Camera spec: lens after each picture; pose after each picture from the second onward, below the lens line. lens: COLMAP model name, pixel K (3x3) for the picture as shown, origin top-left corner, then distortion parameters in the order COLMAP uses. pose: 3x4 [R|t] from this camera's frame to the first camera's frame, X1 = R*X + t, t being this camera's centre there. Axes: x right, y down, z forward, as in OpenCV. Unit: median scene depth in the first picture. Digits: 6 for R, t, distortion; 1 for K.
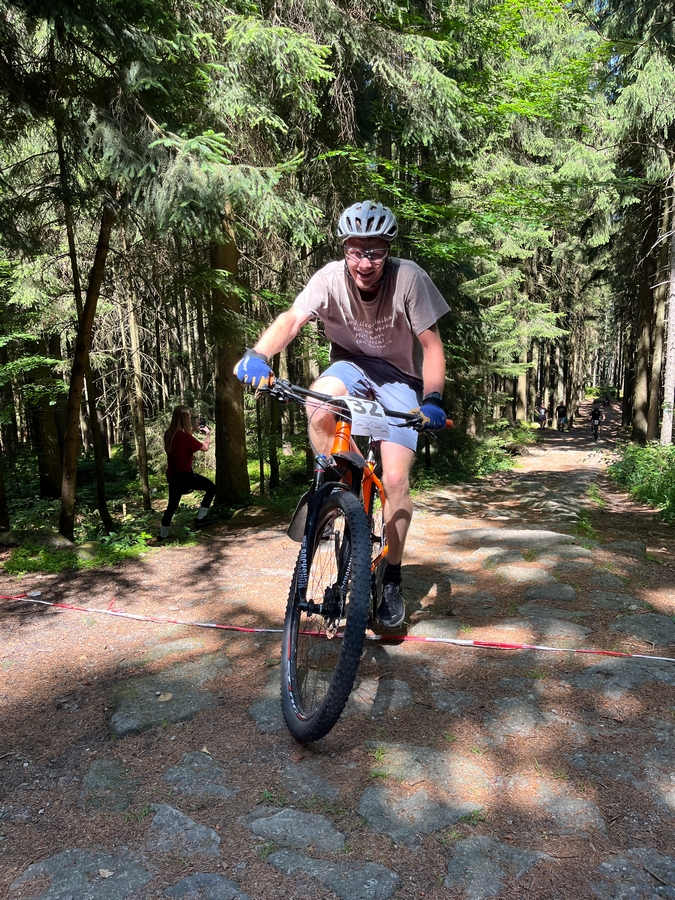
lens RADIAL K [[682.7, 0, 338.7], [0, 682.7, 452.0], [0, 0, 1]] dist [0.006036, -0.002290]
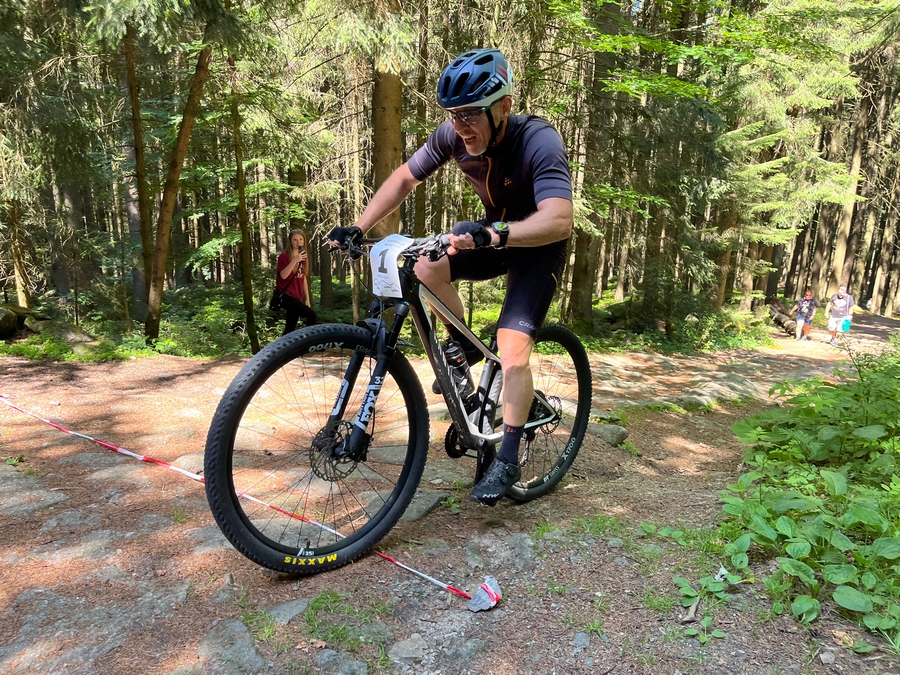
lens RADIAL K [[682.7, 0, 450.1], [0, 682.7, 335.2], [0, 0, 1]] dist [0.006036, -0.002290]
pose [[0.945492, 0.134791, -0.296439, 0.139503], [-0.119850, 0.990454, 0.068098, -0.004956], [0.302788, -0.028858, 0.952621, 0.037602]]
